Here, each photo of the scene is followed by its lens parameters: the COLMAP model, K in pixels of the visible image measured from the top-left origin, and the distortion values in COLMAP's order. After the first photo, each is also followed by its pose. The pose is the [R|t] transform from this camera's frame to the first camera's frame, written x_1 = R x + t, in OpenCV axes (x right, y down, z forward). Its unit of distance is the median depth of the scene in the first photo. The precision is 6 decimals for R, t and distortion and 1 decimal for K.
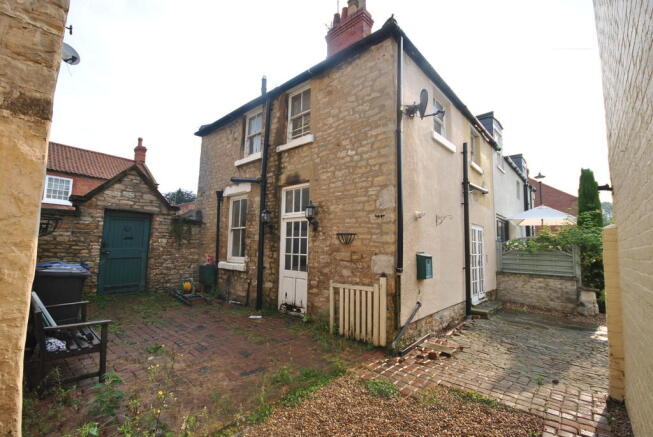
lens RADIAL K [[288.2, 0, 330.8], [0, 288.2, 218.9], [0, 0, 1]] dist [-0.001002, -0.000772]
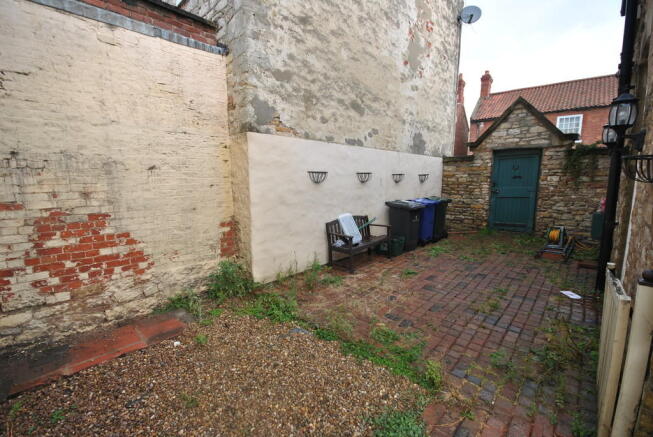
lens RADIAL K [[288.2, 0, 330.5], [0, 288.2, 221.1], [0, 0, 1]] dist [-0.001002, -0.000772]
pose [[-0.022269, 0.122241, -0.992251, 0.298971], [0.102545, 0.987541, 0.119359, 0.032800], [0.994479, -0.099092, -0.034526, 0.389971]]
